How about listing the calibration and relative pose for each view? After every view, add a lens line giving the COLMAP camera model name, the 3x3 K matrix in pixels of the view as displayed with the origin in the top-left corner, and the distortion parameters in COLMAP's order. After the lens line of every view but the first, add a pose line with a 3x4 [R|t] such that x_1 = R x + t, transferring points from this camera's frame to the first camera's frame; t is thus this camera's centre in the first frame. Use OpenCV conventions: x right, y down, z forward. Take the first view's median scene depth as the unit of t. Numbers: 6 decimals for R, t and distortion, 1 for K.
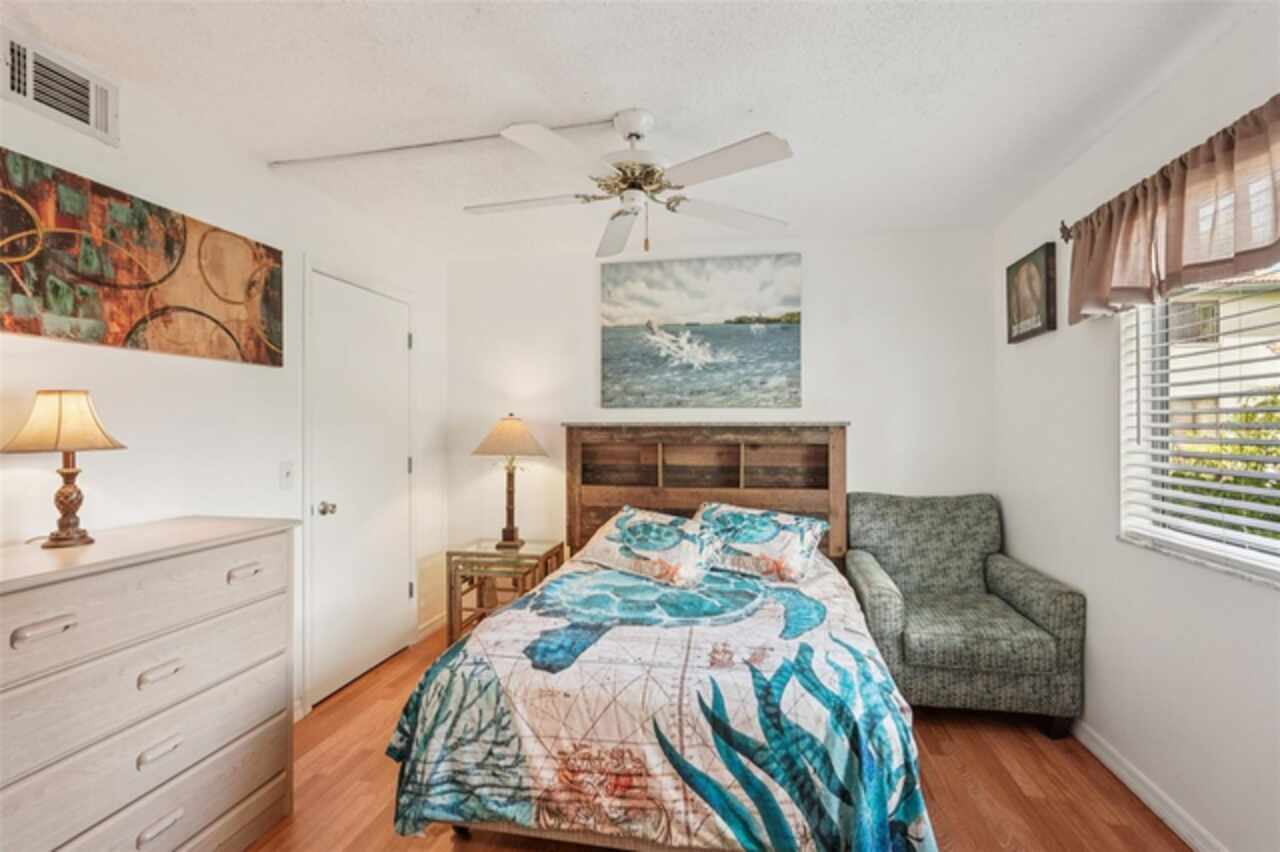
lens RADIAL K [[578.2, 0, 629.2], [0, 578.2, 420.7], [0, 0, 1]] dist [-0.010780, 0.006747]
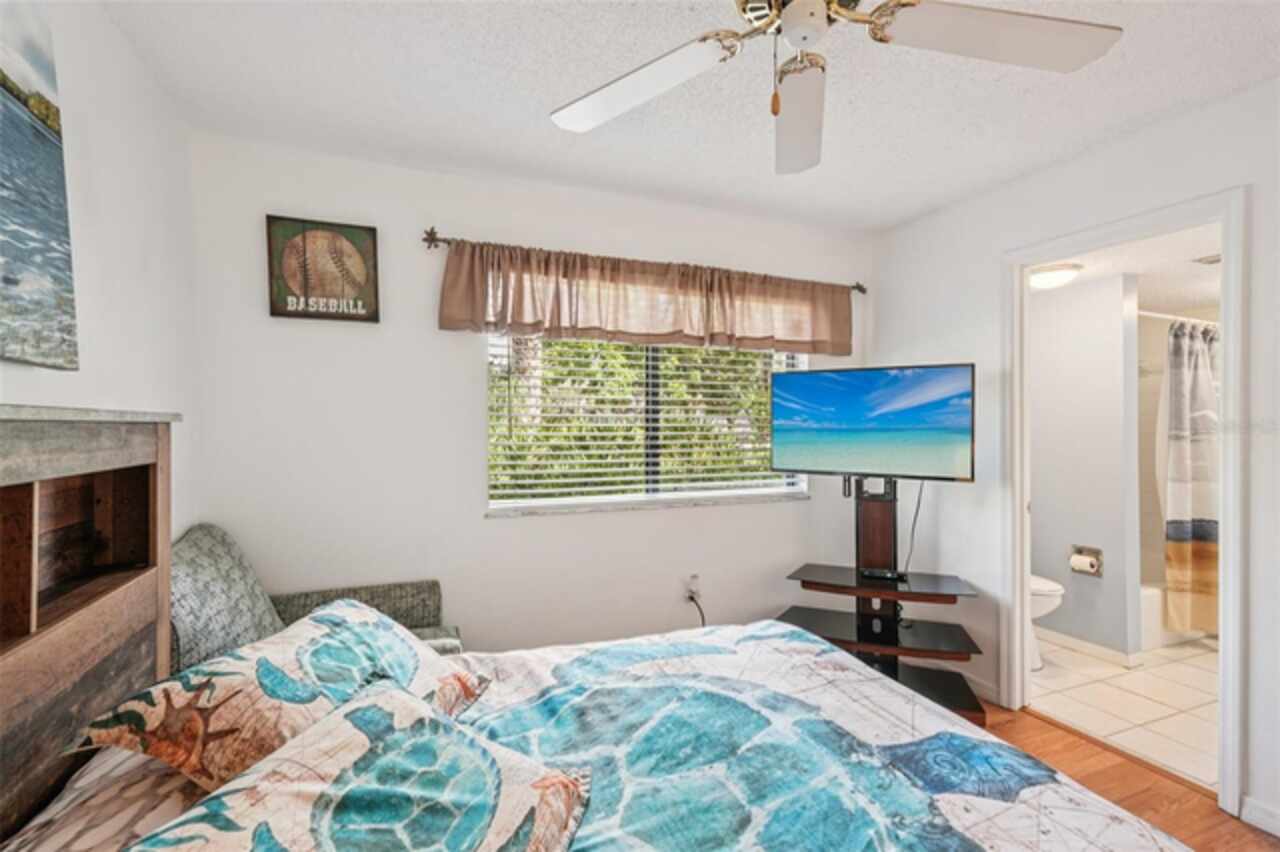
lens RADIAL K [[578.2, 0, 645.2], [0, 578.2, 428.7], [0, 0, 1]] dist [-0.010780, 0.006747]
pose [[-0.577520, -0.003412, 0.816369, -0.334023], [-0.011262, 0.999929, -0.003788, 0.017281], [-0.816299, -0.011382, -0.577518, 1.355423]]
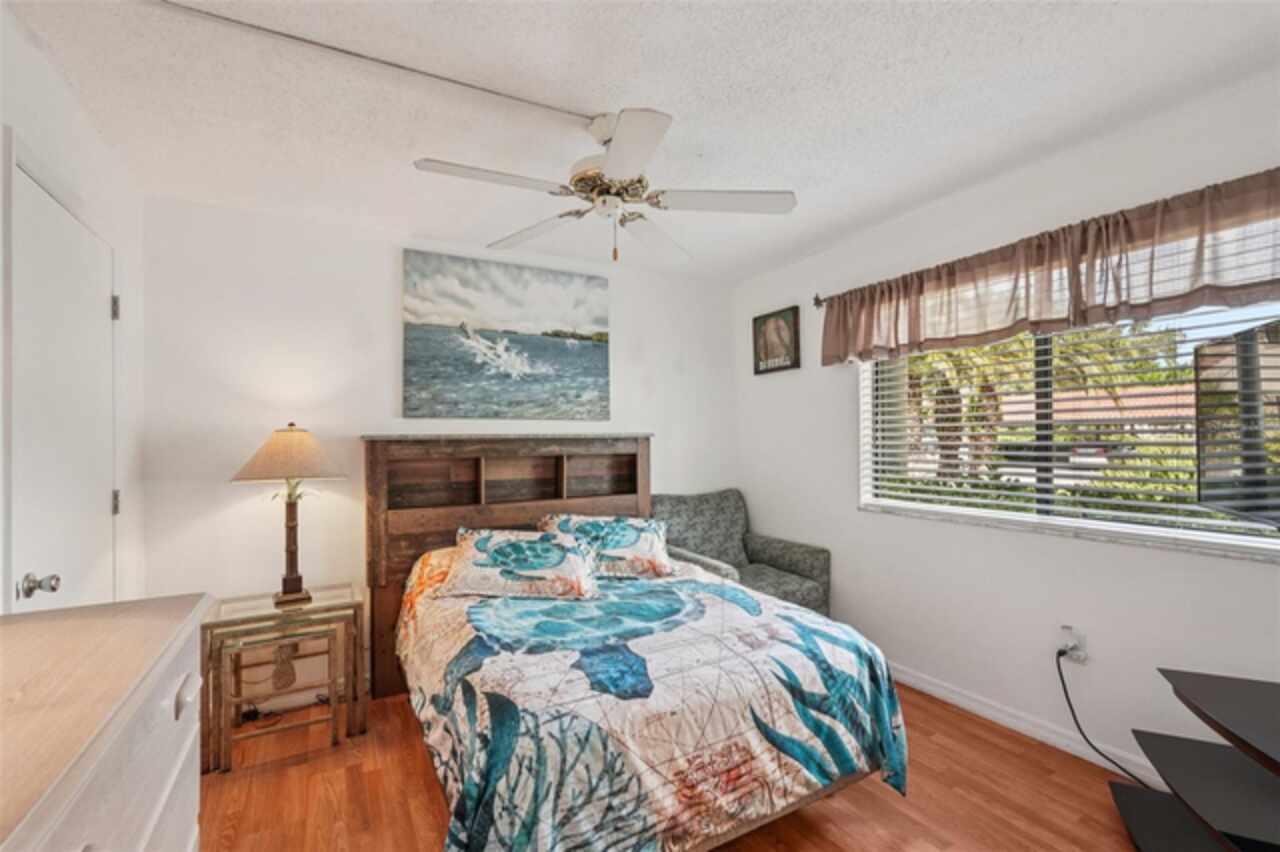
lens RADIAL K [[578.2, 0, 642.4], [0, 578.2, 429.0], [0, 0, 1]] dist [-0.010780, 0.006747]
pose [[0.750680, 0.004172, 0.660653, -0.560179], [0.002835, 0.999951, -0.009536, 0.005442], [-0.660660, 0.009032, 0.750631, 0.215314]]
